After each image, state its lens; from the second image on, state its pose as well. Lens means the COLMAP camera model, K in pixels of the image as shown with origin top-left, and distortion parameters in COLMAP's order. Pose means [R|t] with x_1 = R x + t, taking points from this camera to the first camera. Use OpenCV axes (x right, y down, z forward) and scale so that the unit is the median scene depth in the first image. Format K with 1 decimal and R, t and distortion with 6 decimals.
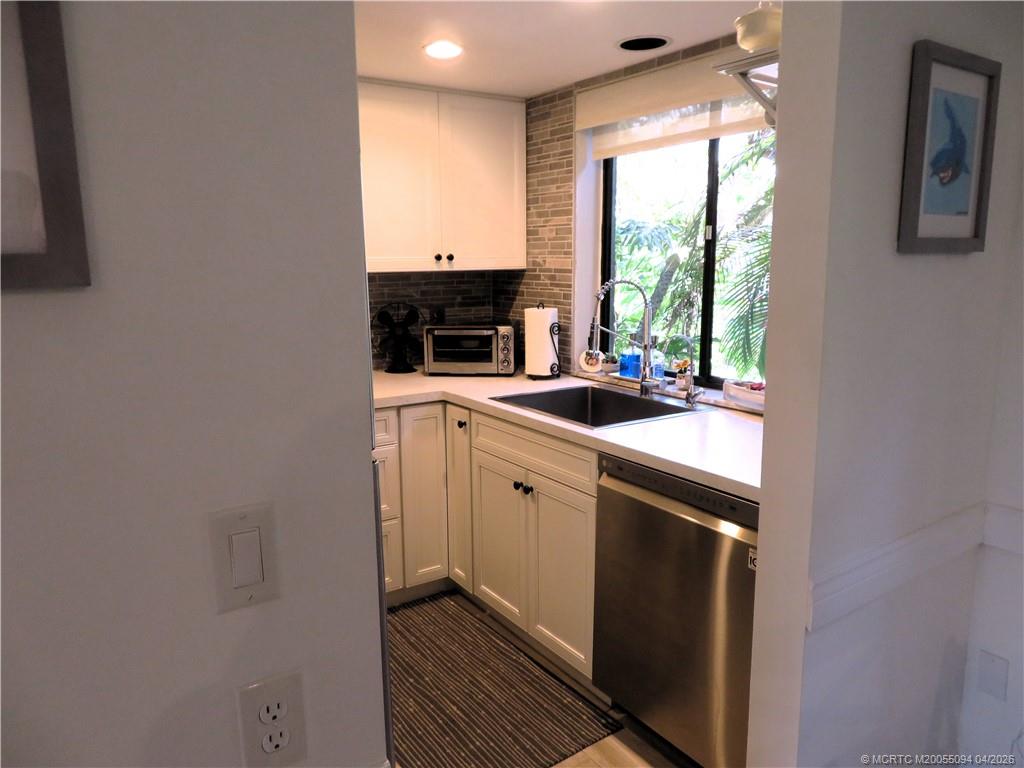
lens RADIAL K [[729.3, 0, 512.9], [0, 729.3, 384.9], [0, 0, 1]] dist [-0.009230, 0.003103]
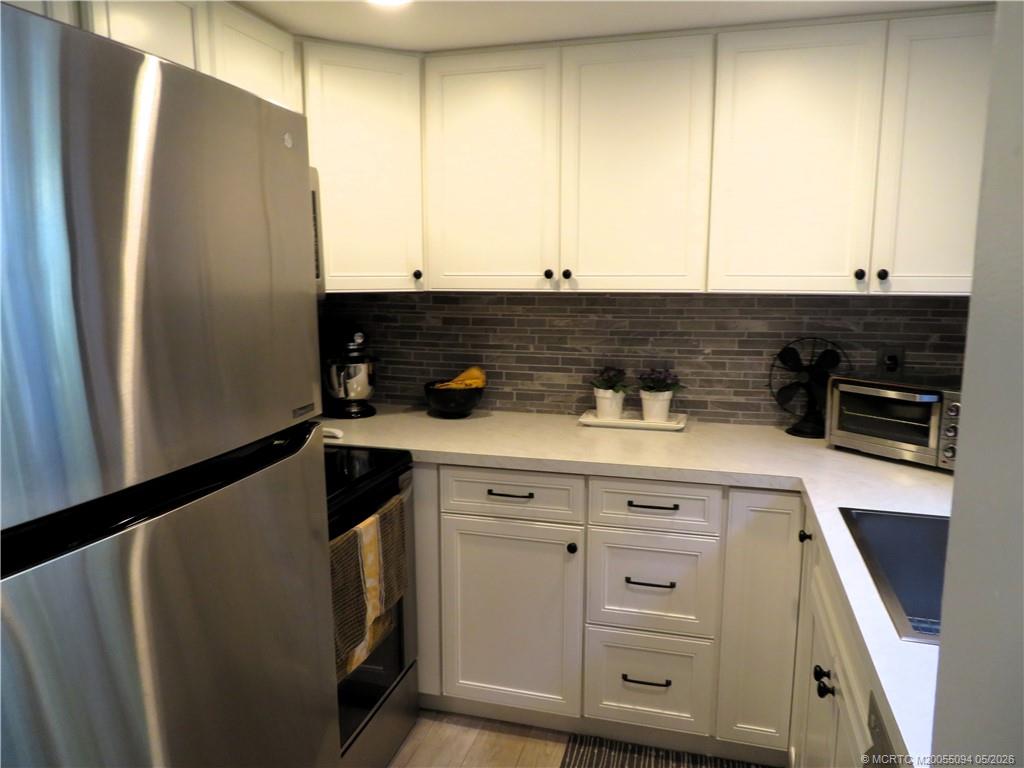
lens RADIAL K [[729.3, 0, 510.3], [0, 729.3, 384.2], [0, 0, 1]] dist [-0.009230, 0.003103]
pose [[0.639216, 0.126356, -0.758575, 0.209429], [-0.139882, 0.989058, 0.046875, -0.064602], [0.756198, 0.076147, 0.649897, 0.348627]]
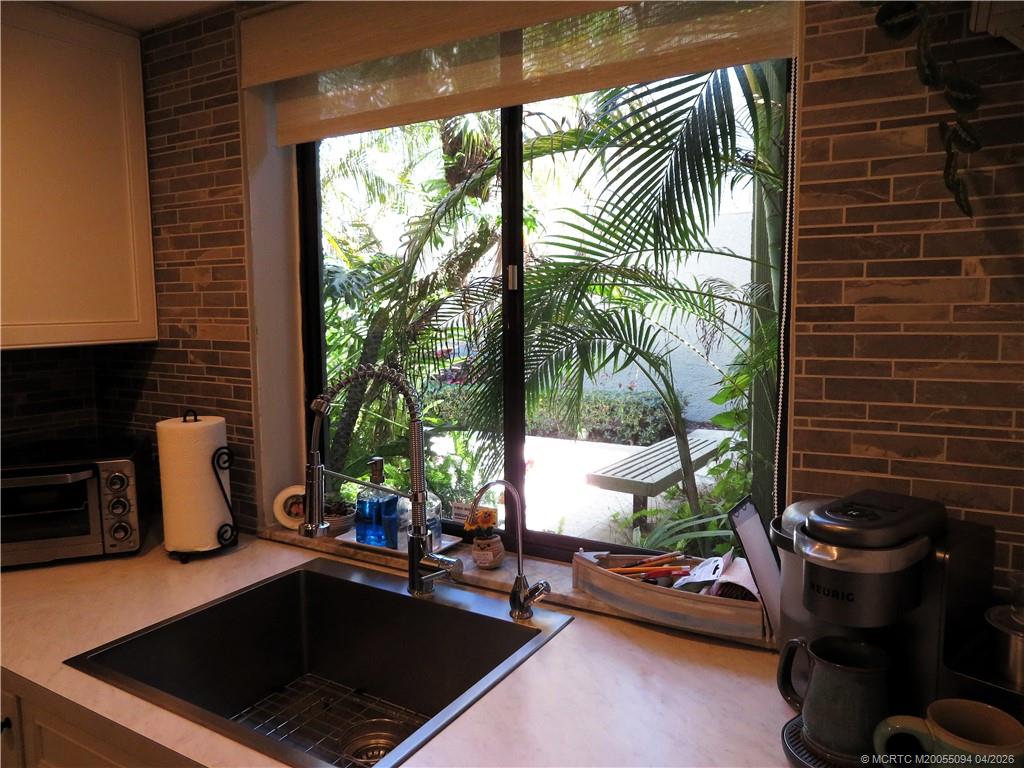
lens RADIAL K [[729.3, 0, 508.1], [0, 729.3, 383.6], [0, 0, 1]] dist [-0.009230, 0.003103]
pose [[0.902904, -0.049231, 0.427015, 0.022616], [0.077840, 0.995722, -0.049793, -0.088471], [-0.422736, 0.078197, 0.902873, 0.443068]]
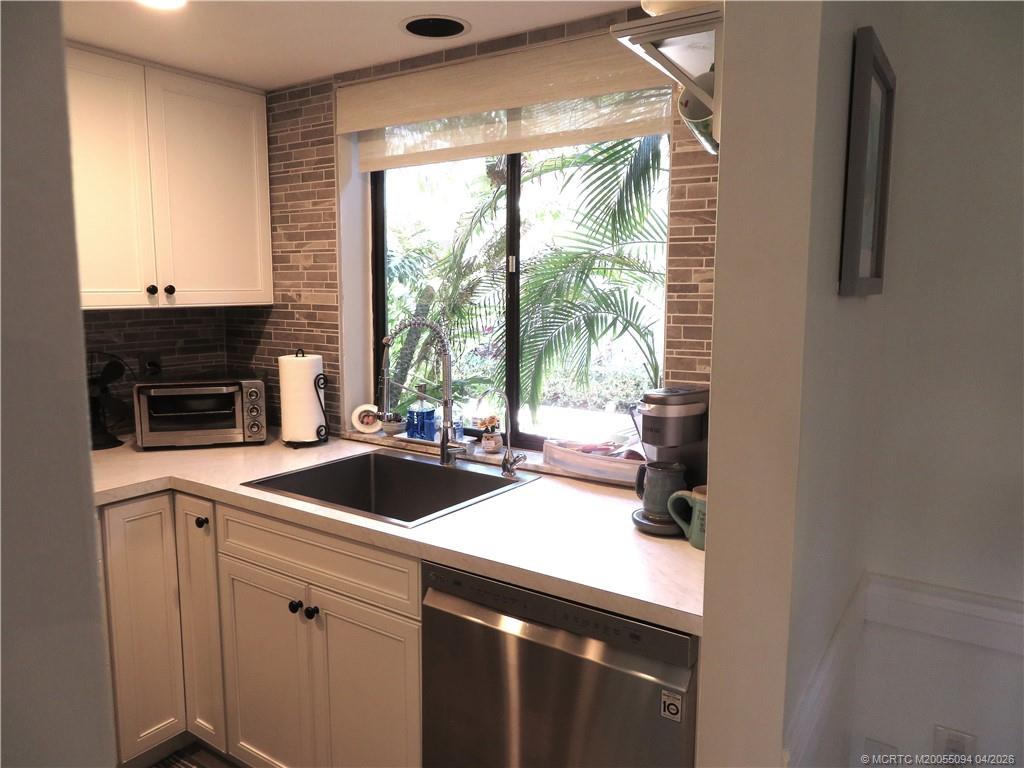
lens RADIAL K [[729.3, 0, 510.1], [0, 729.3, 383.7], [0, 0, 1]] dist [-0.009230, 0.003103]
pose [[0.927975, -0.039287, 0.370565, -0.044067], [0.054356, 0.998062, -0.030307, -0.039683], [-0.368656, 0.048267, 0.928312, 0.196609]]
